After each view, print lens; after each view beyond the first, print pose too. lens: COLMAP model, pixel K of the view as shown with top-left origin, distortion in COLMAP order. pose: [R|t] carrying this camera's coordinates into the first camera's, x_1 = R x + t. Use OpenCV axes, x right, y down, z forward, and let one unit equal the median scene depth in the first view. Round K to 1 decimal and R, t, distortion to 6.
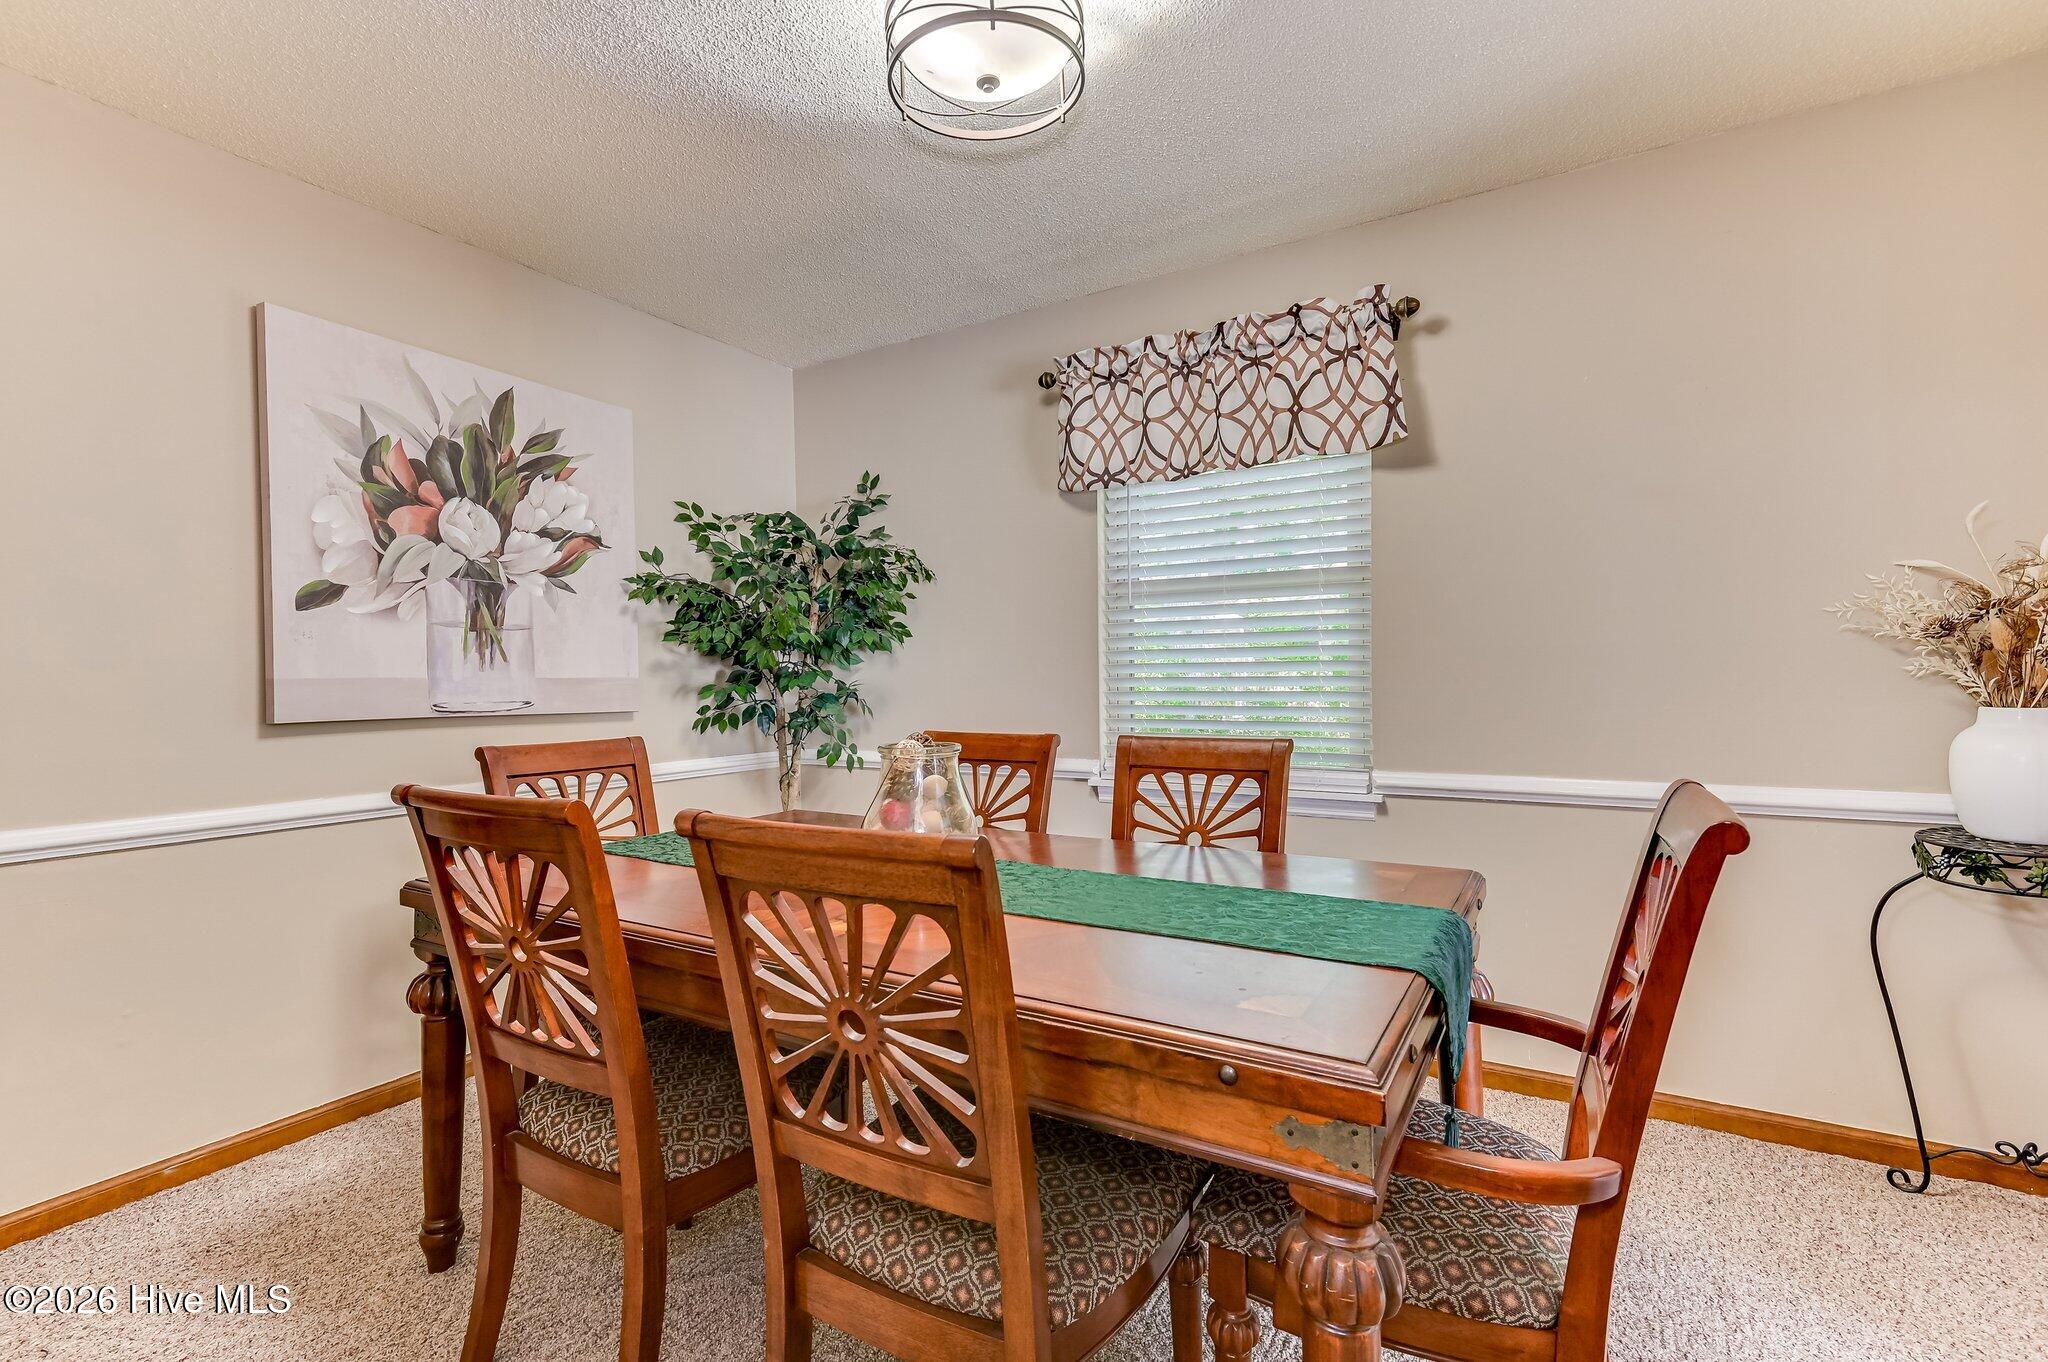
lens RADIAL K [[934.3, 0, 1004.2], [0, 934.3, 694.7], [0, 0, 1]] dist [-0.007630, -0.001162]
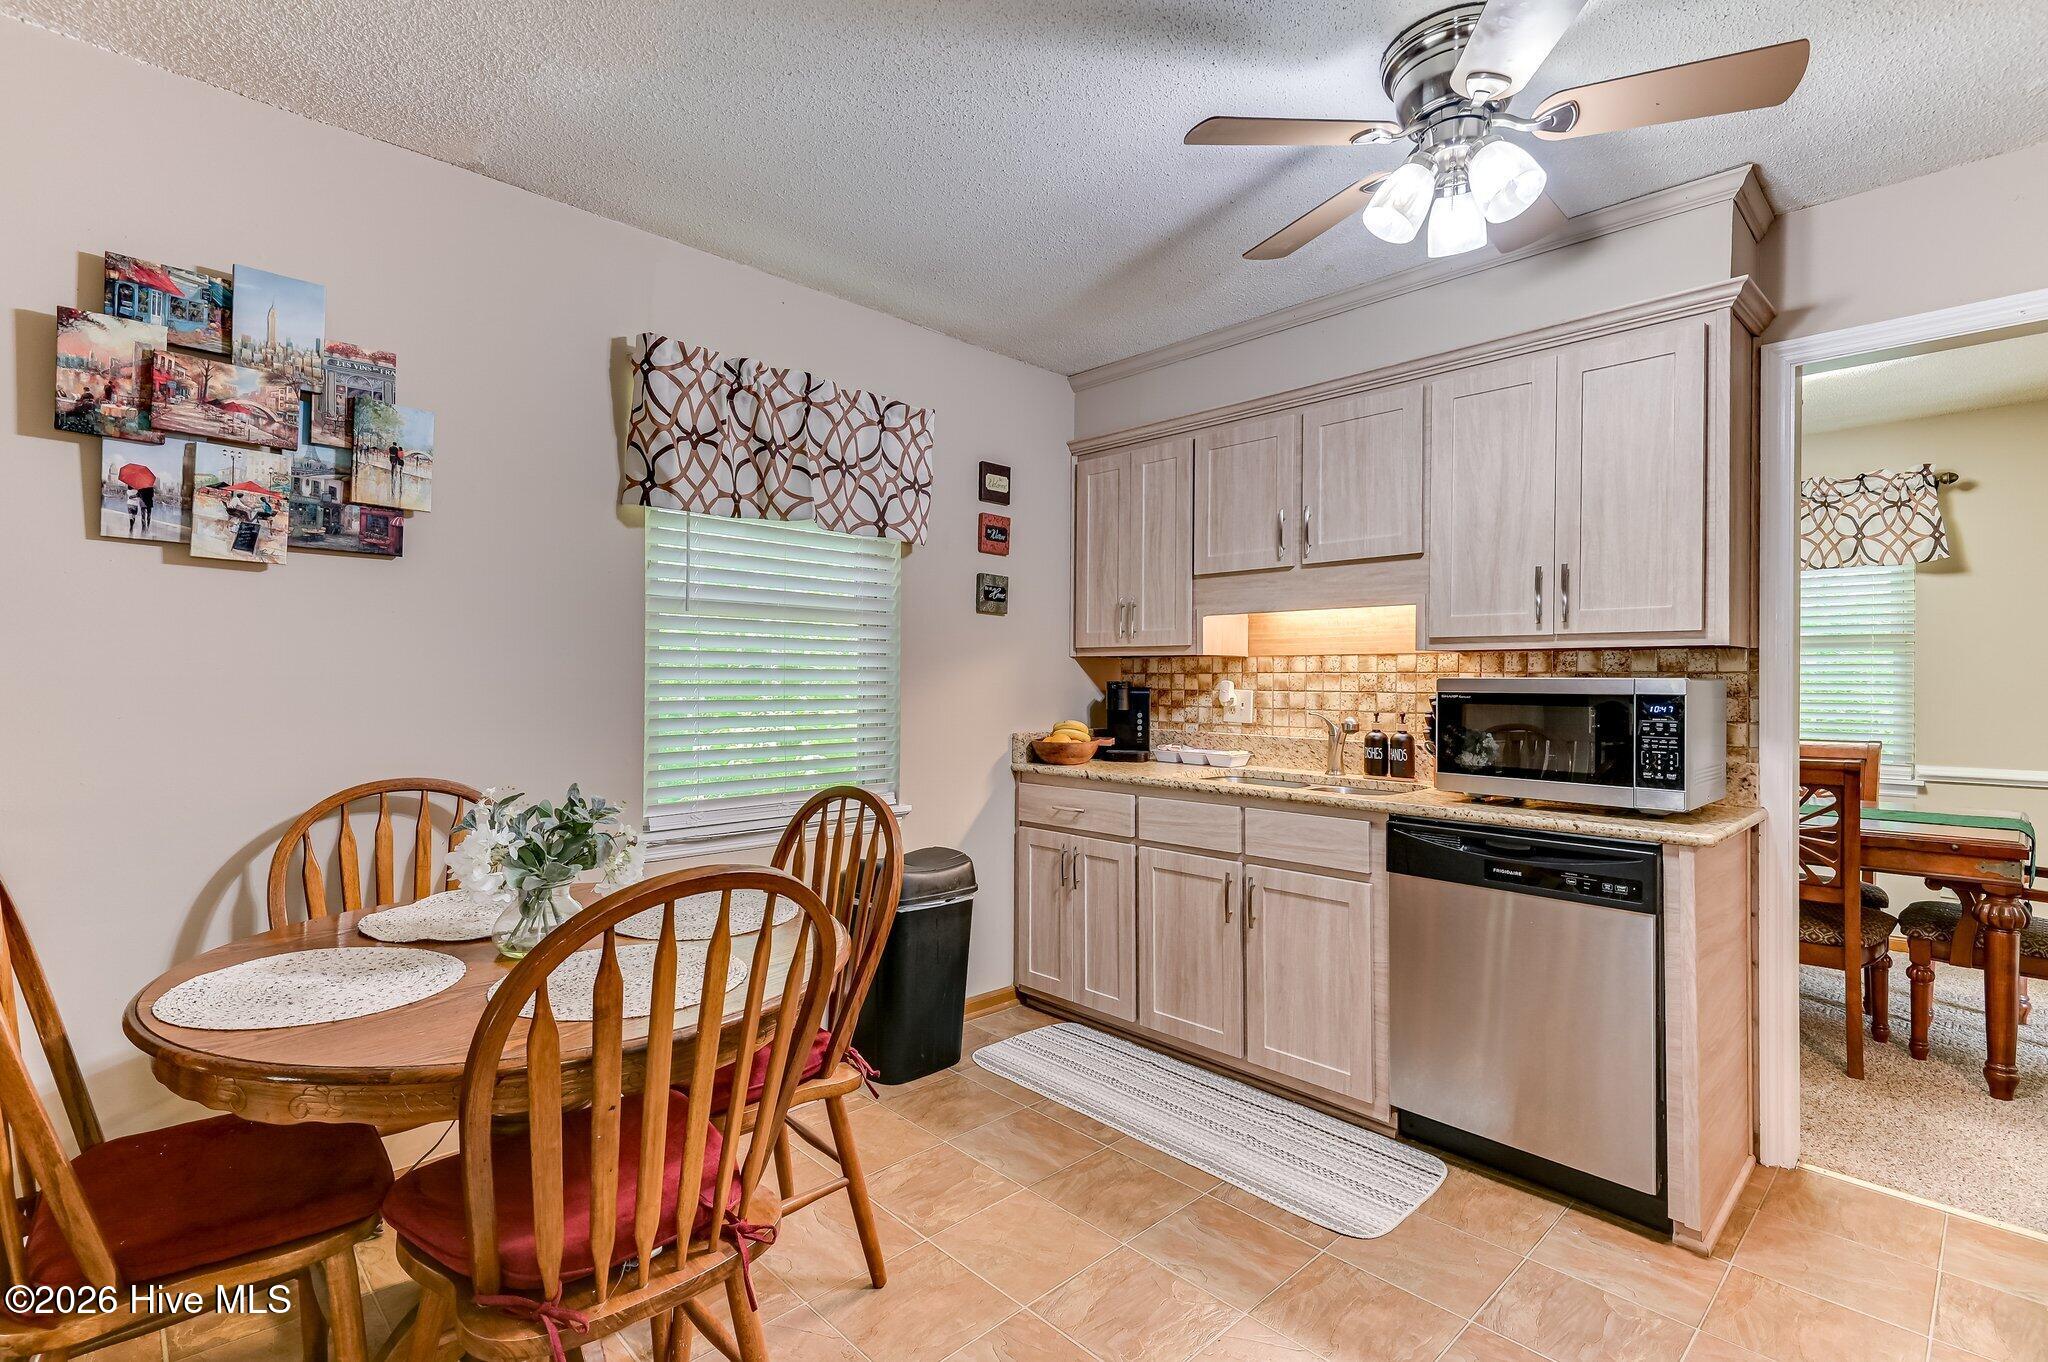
lens RADIAL K [[934.3, 0, 1032.7], [0, 934.3, 671.3], [0, 0, 1]] dist [-0.007630, -0.001162]
pose [[0.962834, 0.015387, -0.269657, -0.632831], [-0.023477, 0.999365, -0.026803, 0.001471], [0.269073, 0.032137, 0.962583, -0.925990]]
